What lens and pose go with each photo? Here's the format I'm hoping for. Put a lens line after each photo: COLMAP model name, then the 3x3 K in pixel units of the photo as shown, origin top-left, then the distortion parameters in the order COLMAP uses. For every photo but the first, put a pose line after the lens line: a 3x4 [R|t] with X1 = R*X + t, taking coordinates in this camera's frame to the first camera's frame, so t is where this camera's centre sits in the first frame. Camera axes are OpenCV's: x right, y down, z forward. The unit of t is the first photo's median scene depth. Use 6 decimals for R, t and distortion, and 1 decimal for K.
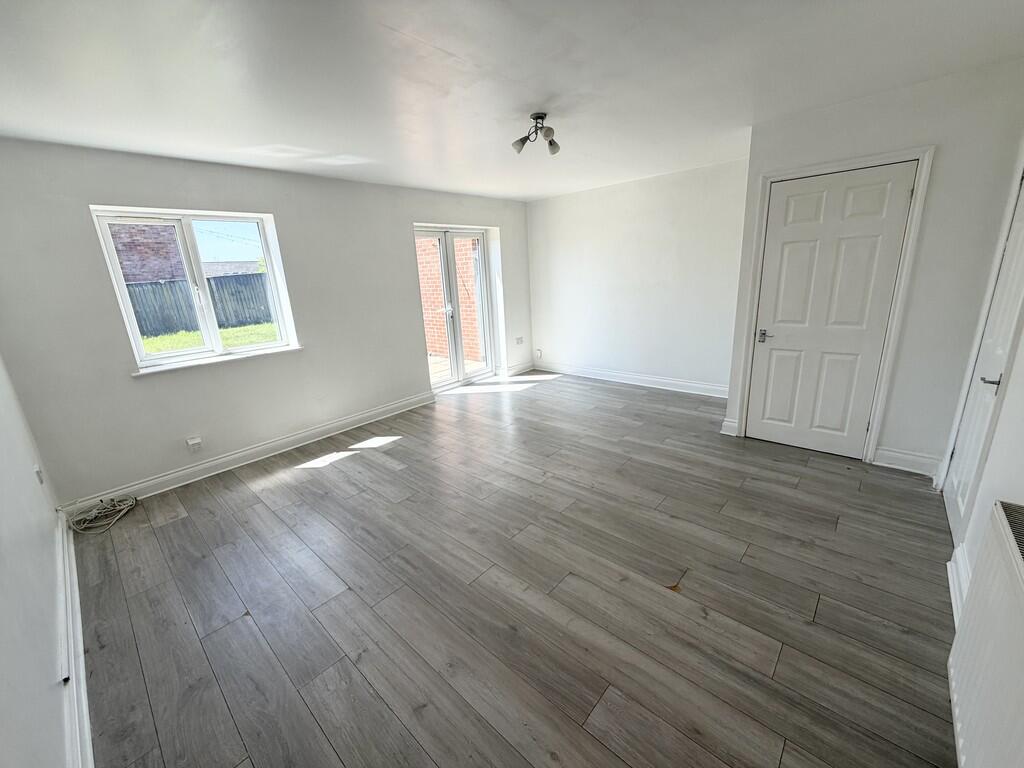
lens RADIAL K [[409.6, 0, 510.7], [0, 409.6, 384.4], [0, 0, 1]] dist [-0.000680, 0.000029]
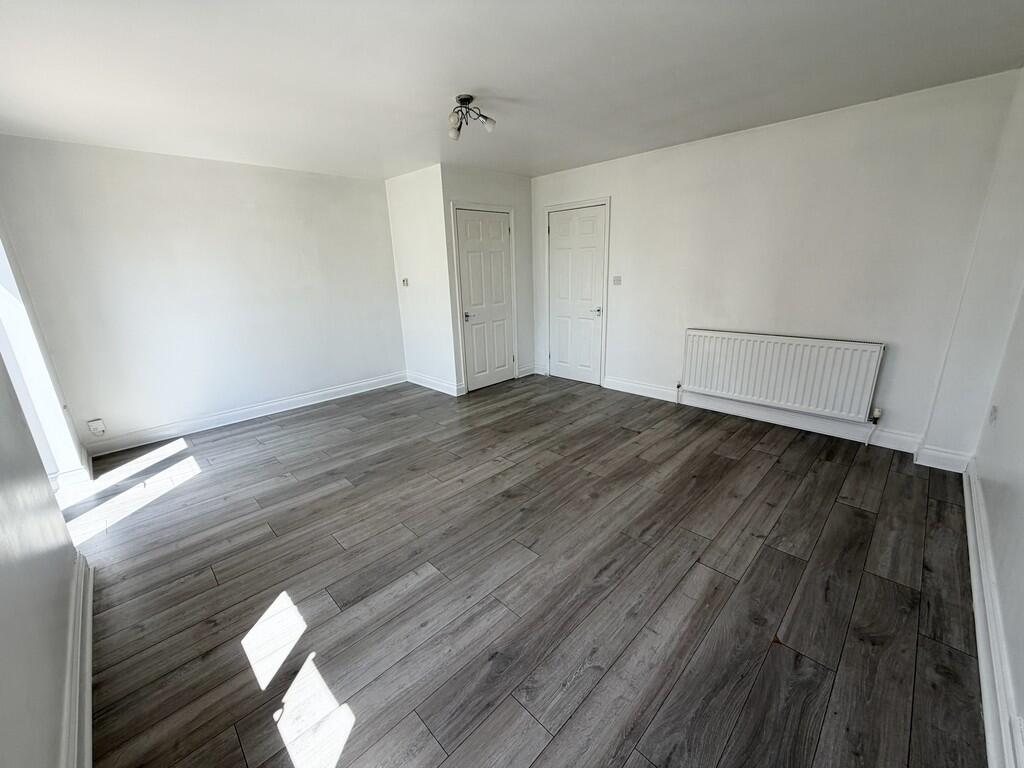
lens RADIAL K [[409.6, 0, 510.7], [0, 409.6, 384.4], [0, 0, 1]] dist [-0.000680, 0.000029]
pose [[0.053028, -0.227616, 0.972306, -0.828742], [0.296662, 0.933308, 0.202307, -0.146082], [-0.953509, 0.277719, 0.117017, 0.779939]]
